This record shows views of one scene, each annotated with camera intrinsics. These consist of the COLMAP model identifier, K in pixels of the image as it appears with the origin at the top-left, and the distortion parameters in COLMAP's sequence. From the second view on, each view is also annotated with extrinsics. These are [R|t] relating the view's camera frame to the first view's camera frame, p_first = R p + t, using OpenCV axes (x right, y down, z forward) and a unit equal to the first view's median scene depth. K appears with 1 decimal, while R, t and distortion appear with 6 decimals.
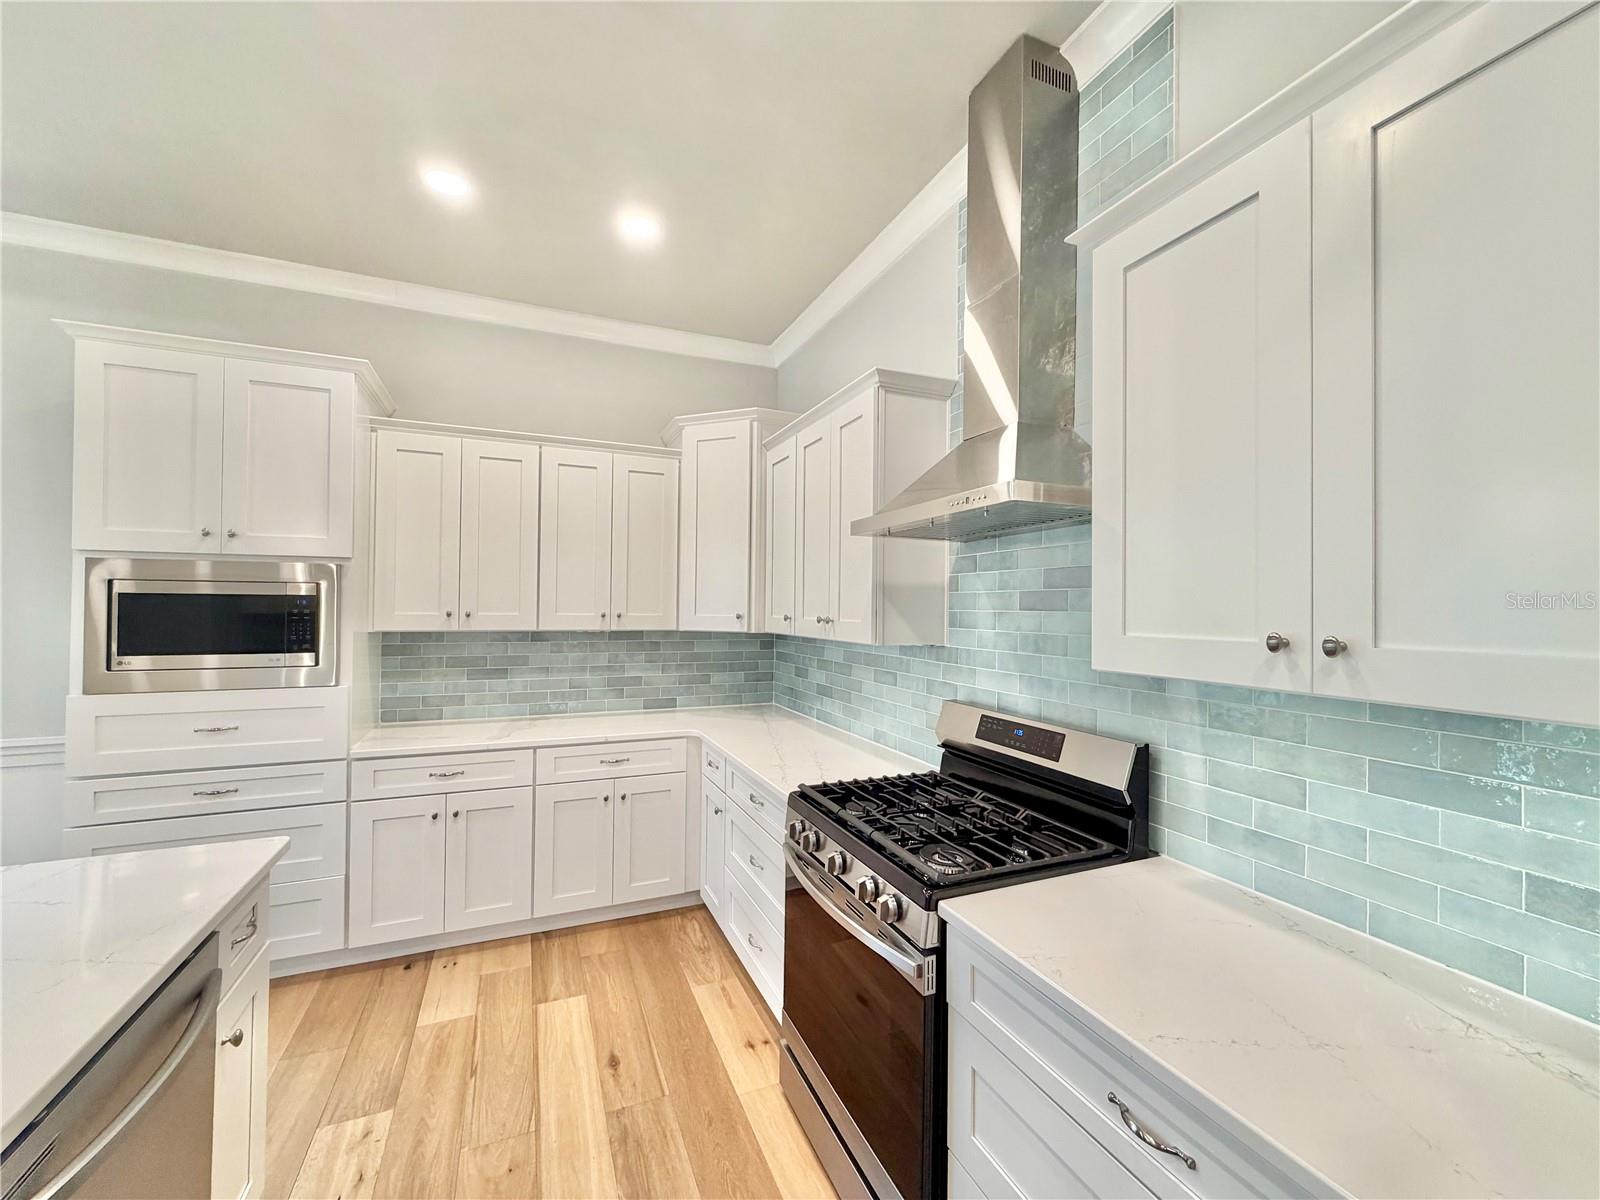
lens RADIAL K [[640.7, 0, 795.6], [0, 640.7, 606.0], [0, 0, 1]] dist [-0.000018, 0.001068]
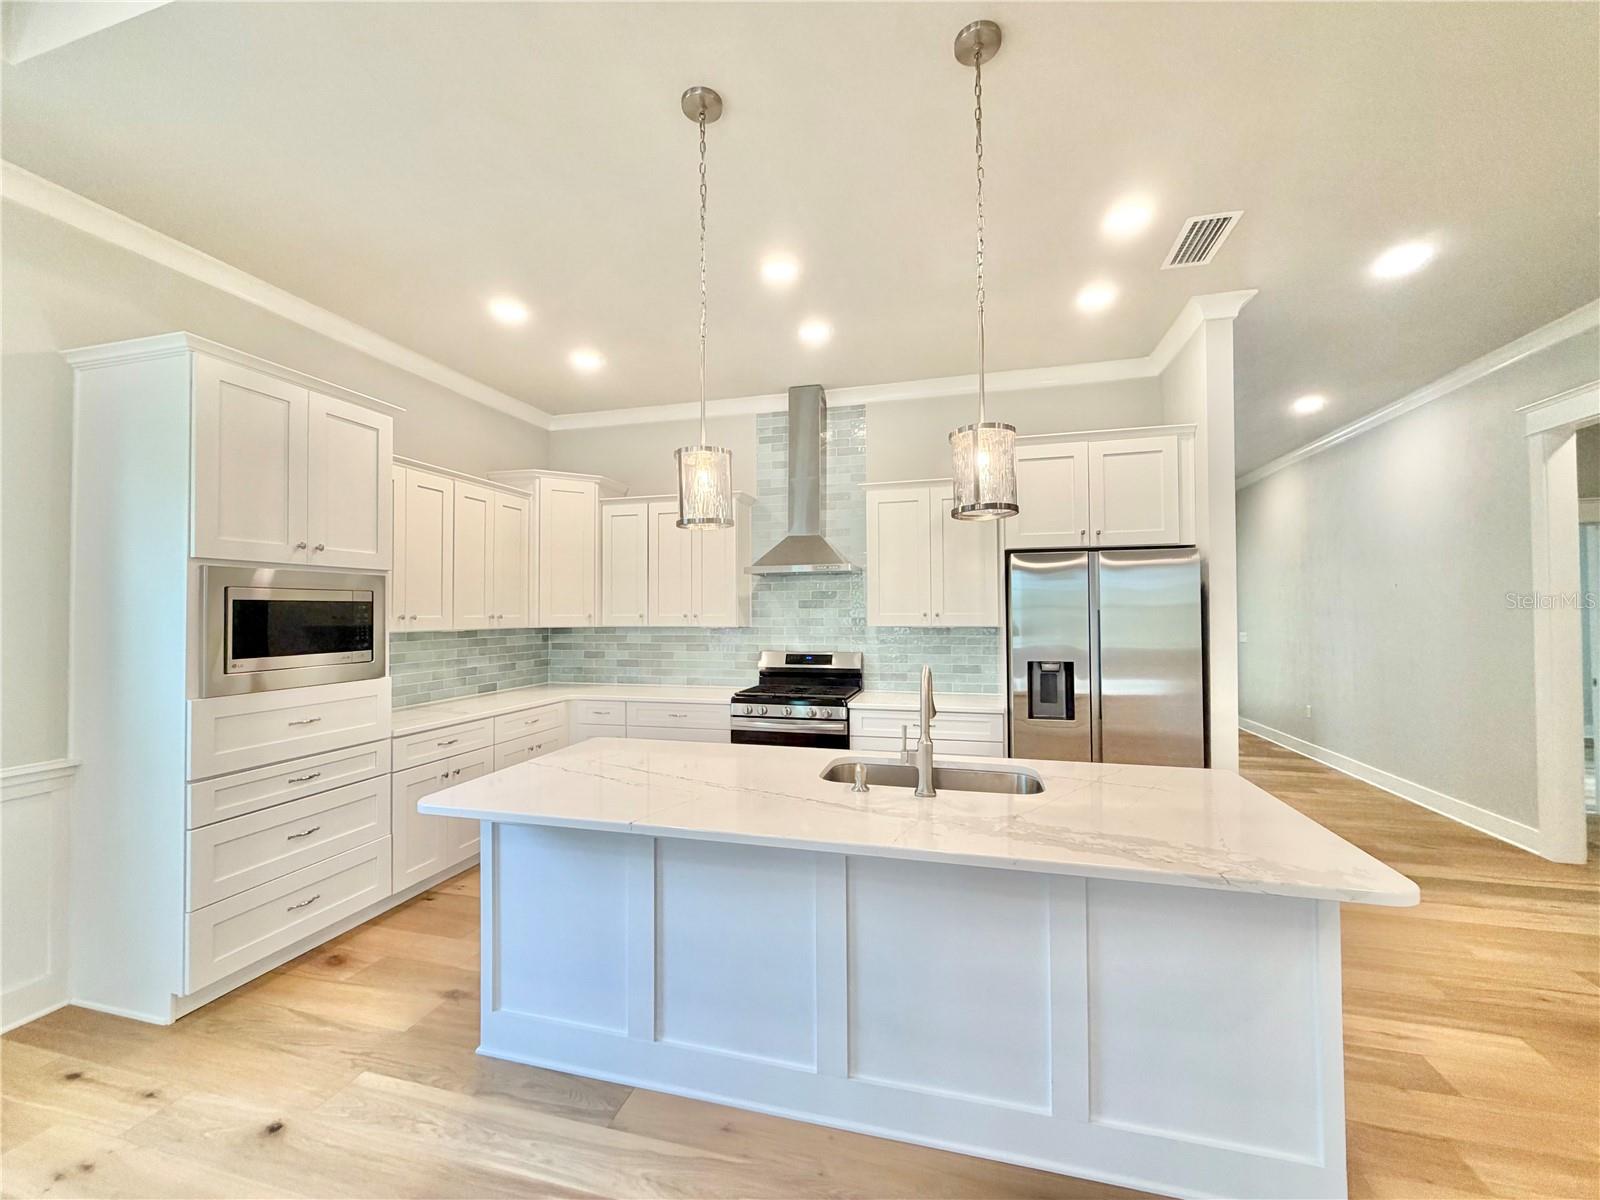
lens RADIAL K [[640.7, 0, 799.4], [0, 640.7, 605.2], [0, 0, 1]] dist [-0.000018, 0.001068]
pose [[0.611618, -0.004178, 0.791142, -1.127920], [0.010264, 0.999944, -0.002655, 0.001155], [-0.791087, 0.009744, 0.611627, -0.332969]]
